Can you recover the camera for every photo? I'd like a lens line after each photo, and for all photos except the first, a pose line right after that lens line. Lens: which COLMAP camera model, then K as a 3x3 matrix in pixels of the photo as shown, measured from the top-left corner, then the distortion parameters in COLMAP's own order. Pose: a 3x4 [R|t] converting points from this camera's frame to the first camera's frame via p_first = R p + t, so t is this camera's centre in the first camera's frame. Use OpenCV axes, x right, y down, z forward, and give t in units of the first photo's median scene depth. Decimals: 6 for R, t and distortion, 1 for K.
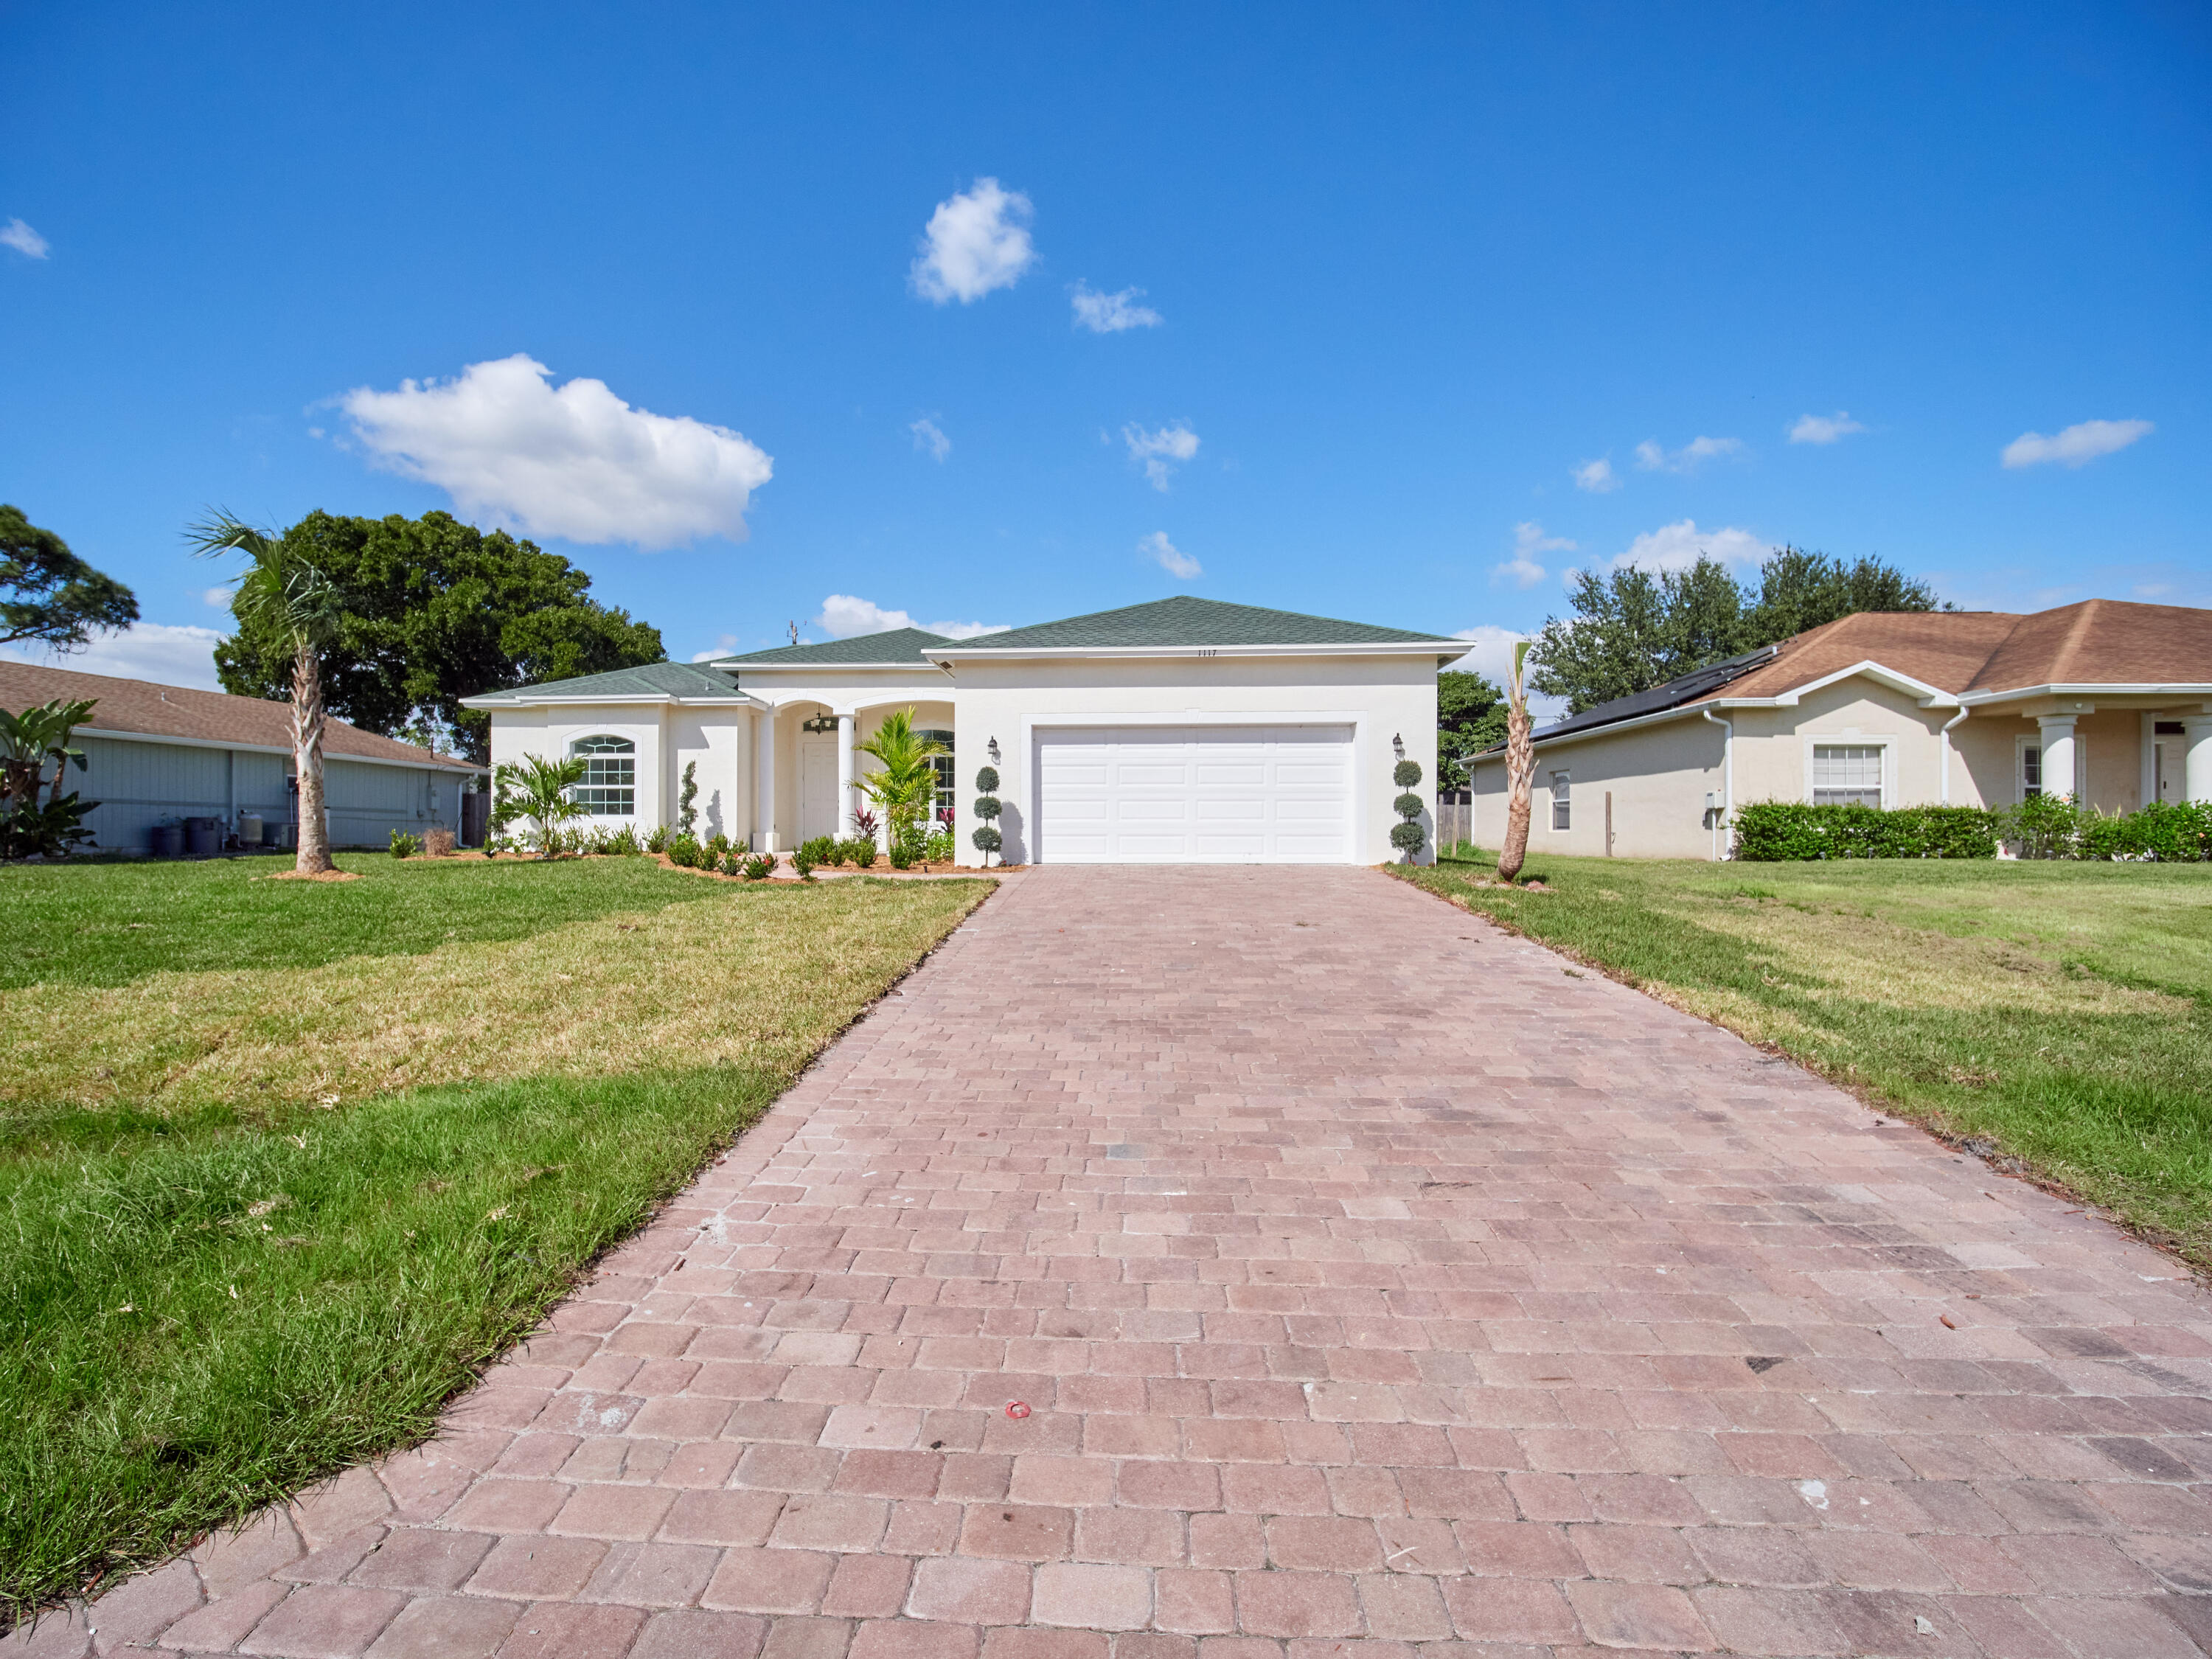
lens RADIAL K [[1003.3, 0, 1097.7], [0, 1003.3, 833.9], [0, 0, 1]] dist [-0.001781, -0.009042]
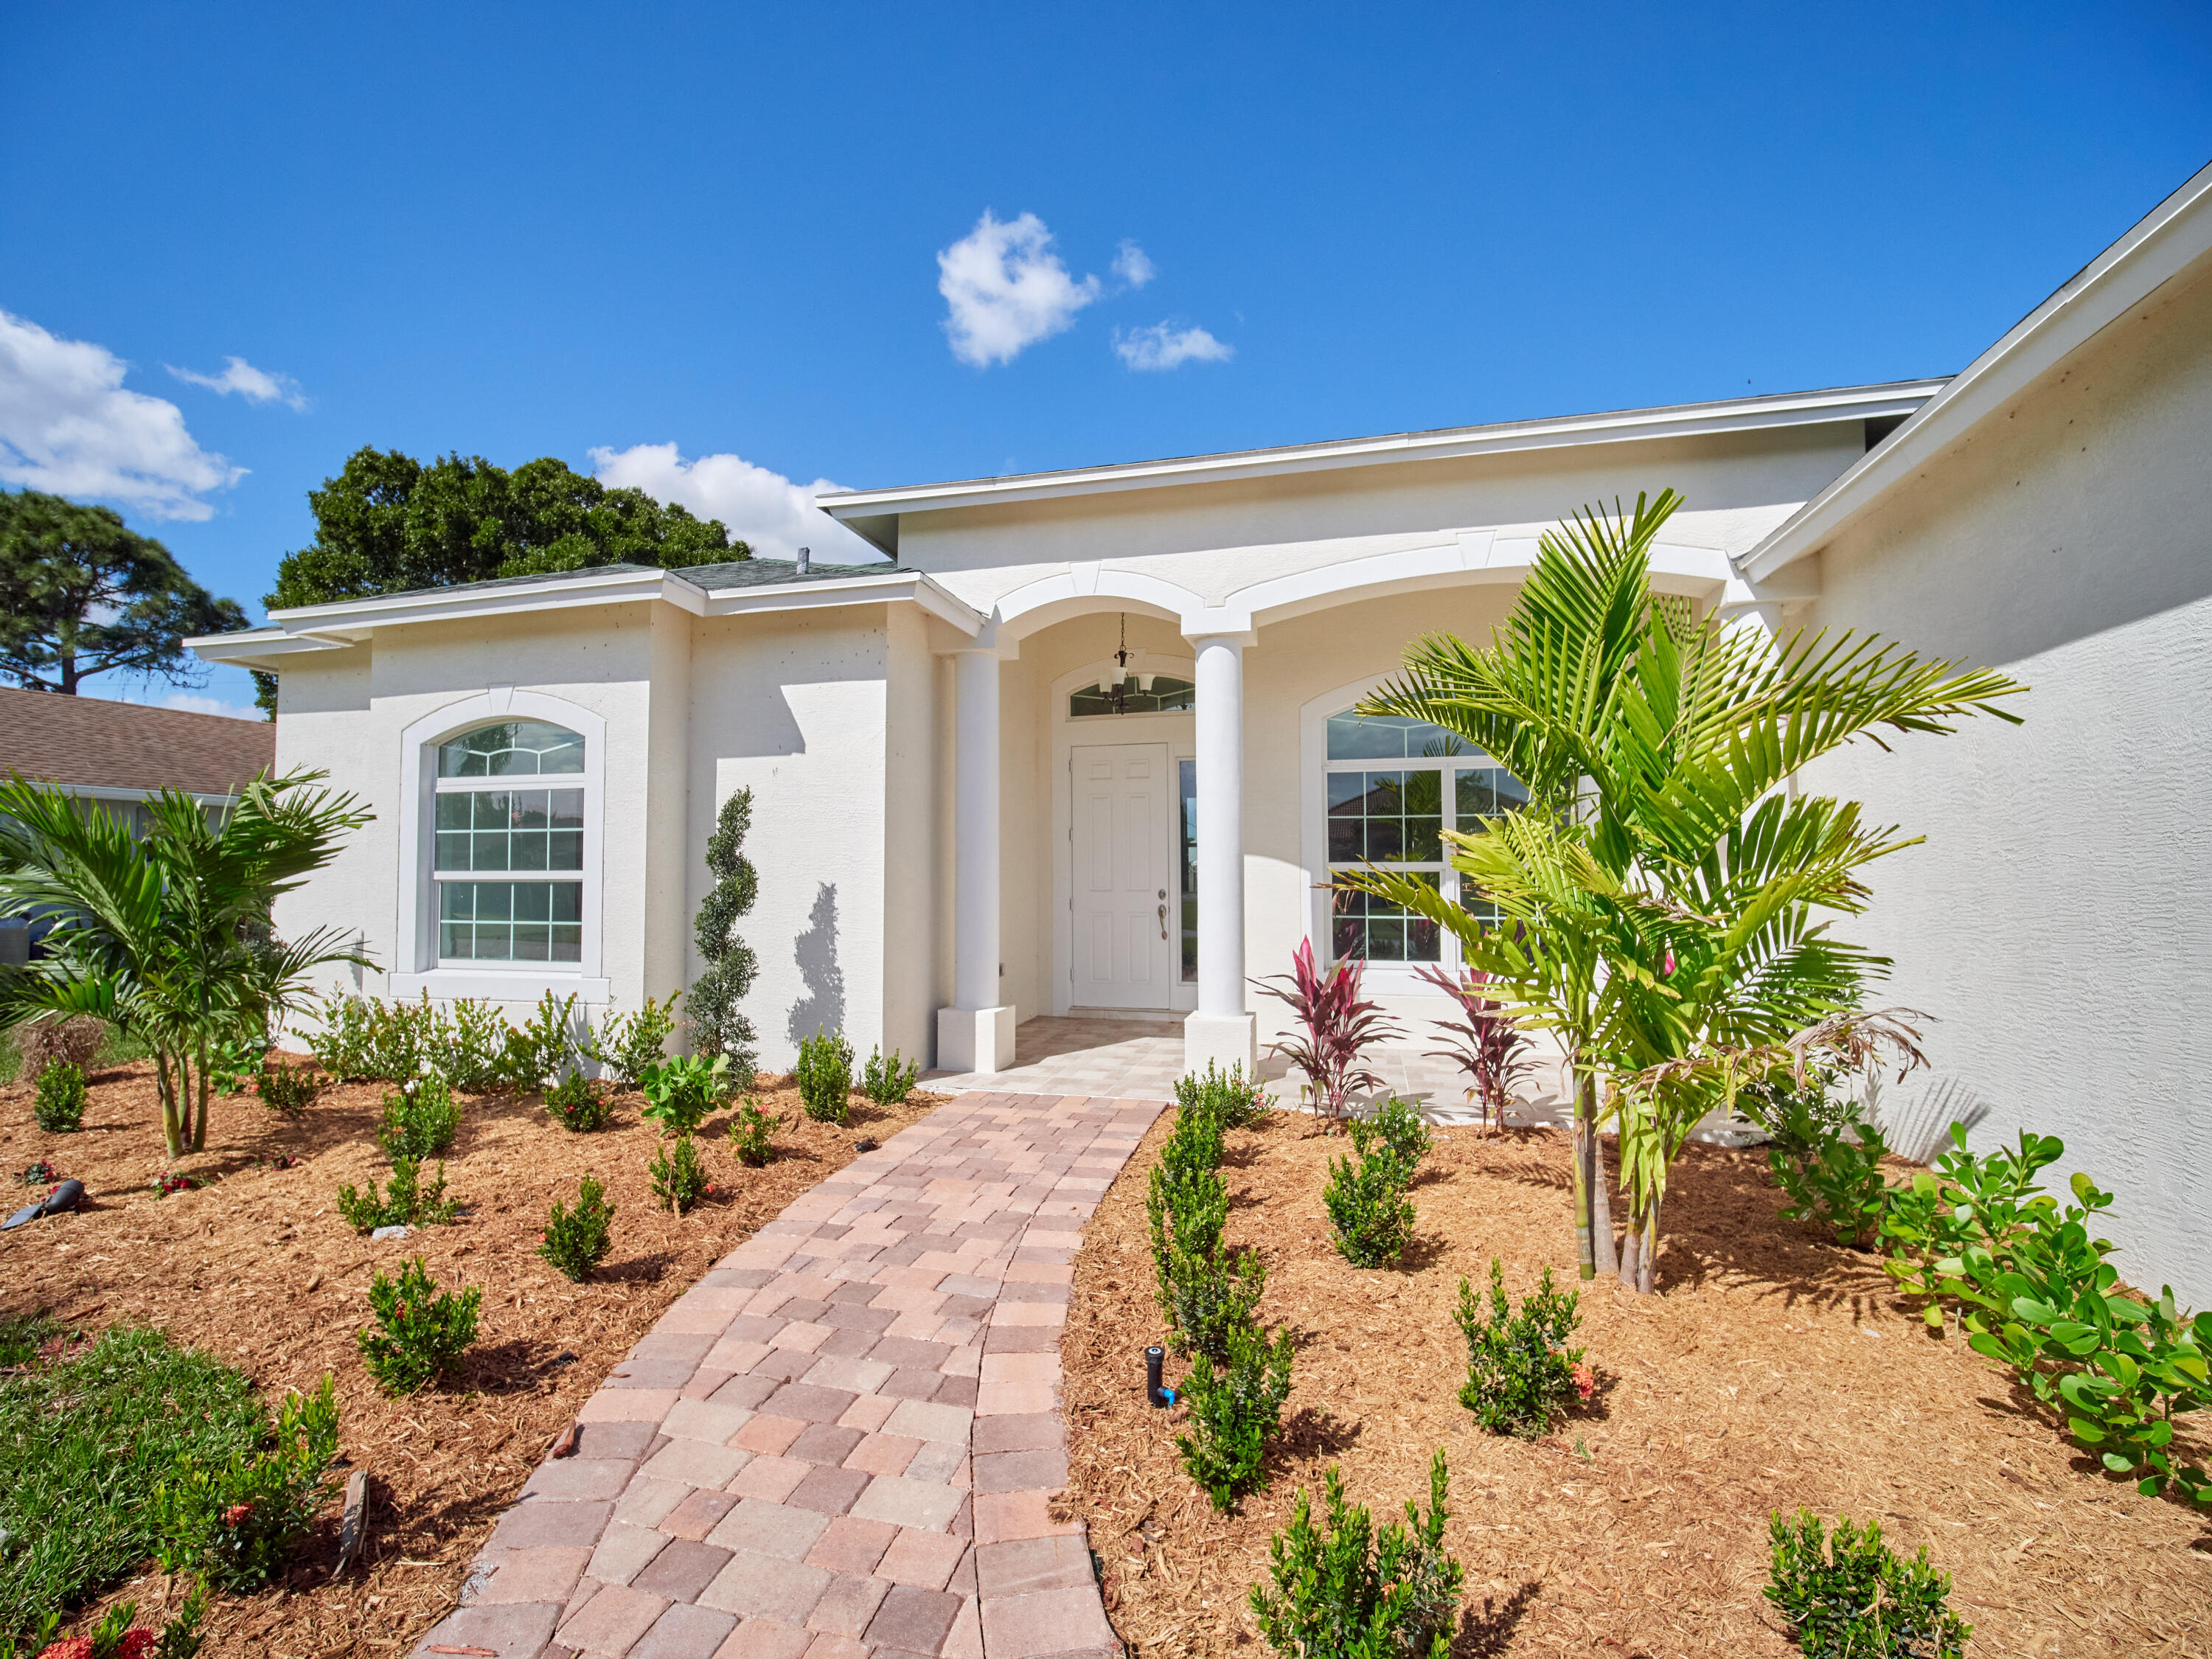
lens RADIAL K [[1003.3, 0, 1097.7], [0, 1003.3, 833.9], [0, 0, 1]] dist [-0.001781, -0.009042]
pose [[0.976615, -0.010140, -0.214756, -0.230339], [0.000846, 0.999061, -0.043322, -0.045624], [0.214994, 0.042127, 0.975706, 0.713090]]
